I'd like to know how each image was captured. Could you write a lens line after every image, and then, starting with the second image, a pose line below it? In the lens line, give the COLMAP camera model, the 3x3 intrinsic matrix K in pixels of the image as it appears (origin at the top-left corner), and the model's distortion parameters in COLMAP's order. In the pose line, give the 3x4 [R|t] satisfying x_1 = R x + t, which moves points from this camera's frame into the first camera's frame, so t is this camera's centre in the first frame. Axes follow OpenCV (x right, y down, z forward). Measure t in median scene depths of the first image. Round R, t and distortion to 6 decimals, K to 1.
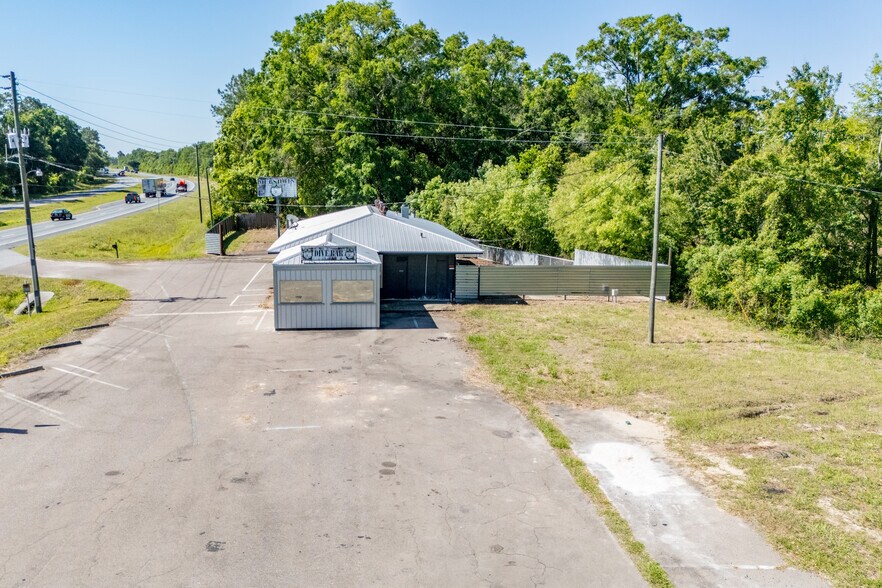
lens RADIAL K [[770.4, 0, 403.3], [0, 770.4, 294.6], [0, 0, 1]] dist [0.069670, -0.067783]
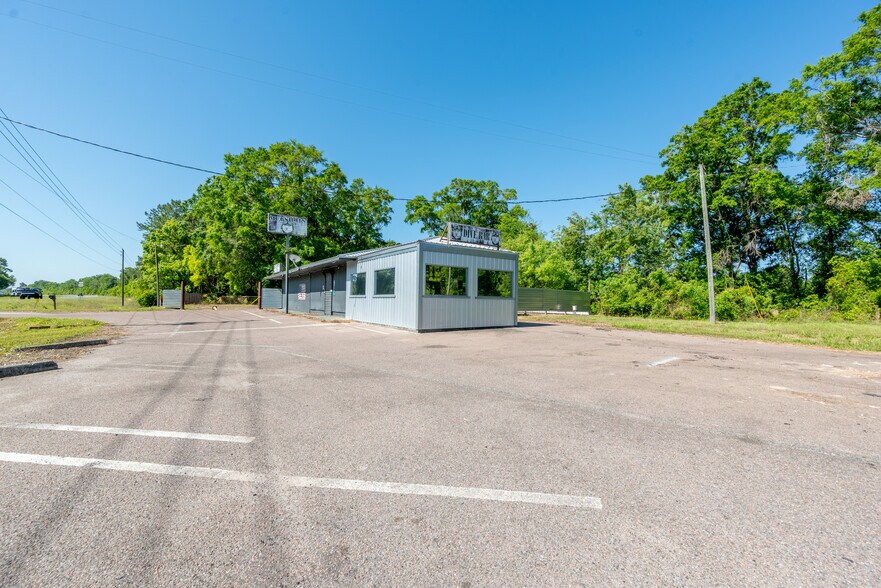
lens RADIAL K [[351.3, 0, 440.5], [0, 351.3, 294.0], [0, 0, 1]] dist [-0.002606, -0.000148]
pose [[0.862169, 0.016308, 0.506359, -0.319783], [0.072840, 0.985107, -0.155749, 0.064698], [-0.501358, 0.171165, 0.848141, 0.706851]]
